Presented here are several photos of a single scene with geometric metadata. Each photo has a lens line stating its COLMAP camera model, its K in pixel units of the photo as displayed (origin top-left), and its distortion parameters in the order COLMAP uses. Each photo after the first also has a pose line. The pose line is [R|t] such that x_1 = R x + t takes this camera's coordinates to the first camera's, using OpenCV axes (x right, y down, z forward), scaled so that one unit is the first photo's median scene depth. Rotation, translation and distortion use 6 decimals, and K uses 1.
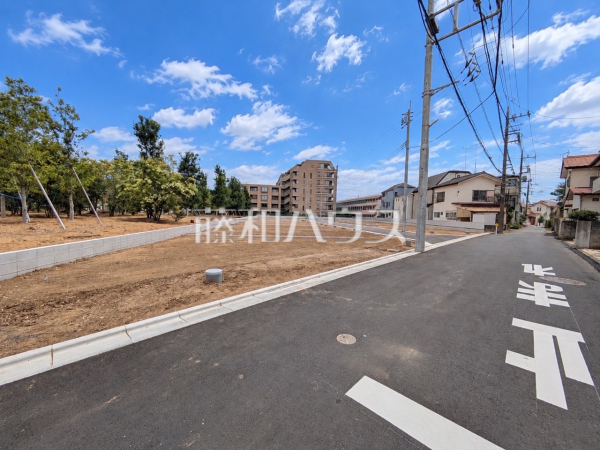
lens RADIAL K [[238.0, 0, 296.3], [0, 238.0, 225.8], [0, 0, 1]] dist [-0.001271, 0.002535]
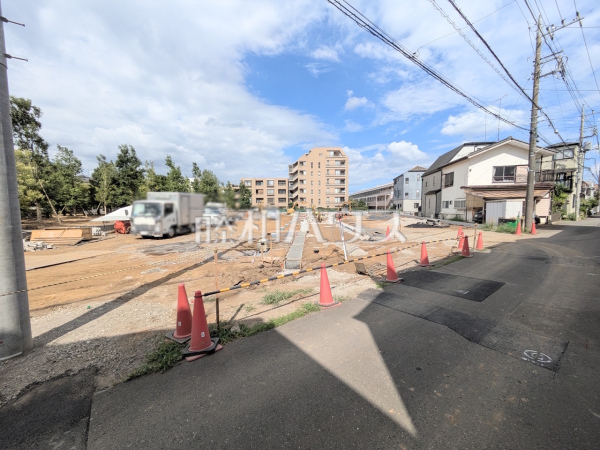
lens RADIAL K [[238.0, 0, 301.5], [0, 238.0, 220.0], [0, 0, 1]] dist [-0.001271, 0.002535]
pose [[0.990952, -0.028920, -0.131062, 0.210336], [0.029099, 0.999576, -0.000548, -0.009768], [0.131022, -0.003270, 0.991374, 0.189006]]
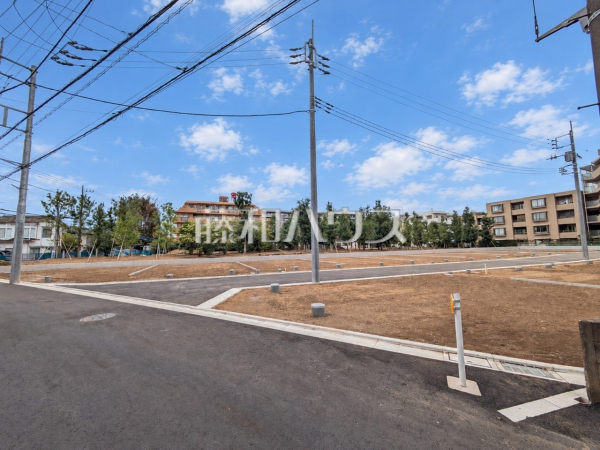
lens RADIAL K [[238.0, 0, 301.0], [0, 238.0, 222.9], [0, 0, 1]] dist [-0.001271, 0.002535]
pose [[0.289659, -0.128168, -0.948510, 0.529688], [-0.016448, 0.990181, -0.138822, -0.015861], [0.956989, 0.055813, 0.284707, 0.487534]]
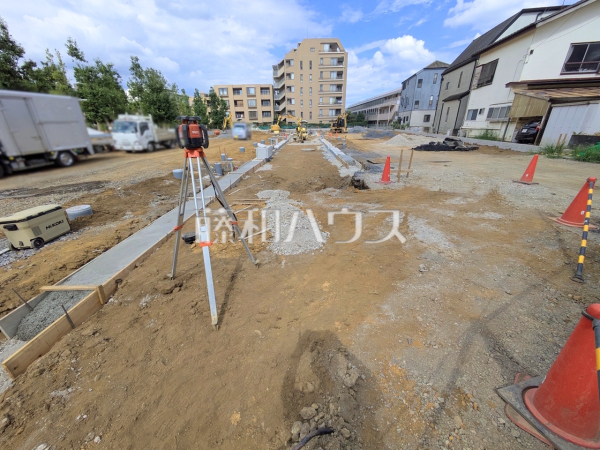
lens RADIAL K [[238.0, 0, 301.6], [0, 238.0, 224.3], [0, 0, 1]] dist [-0.001271, 0.002535]
pose [[0.992536, 0.001646, -0.121938, 0.241335], [0.040163, 0.939714, 0.339595, -0.011166], [0.115145, -0.341958, 0.932634, 0.332271]]
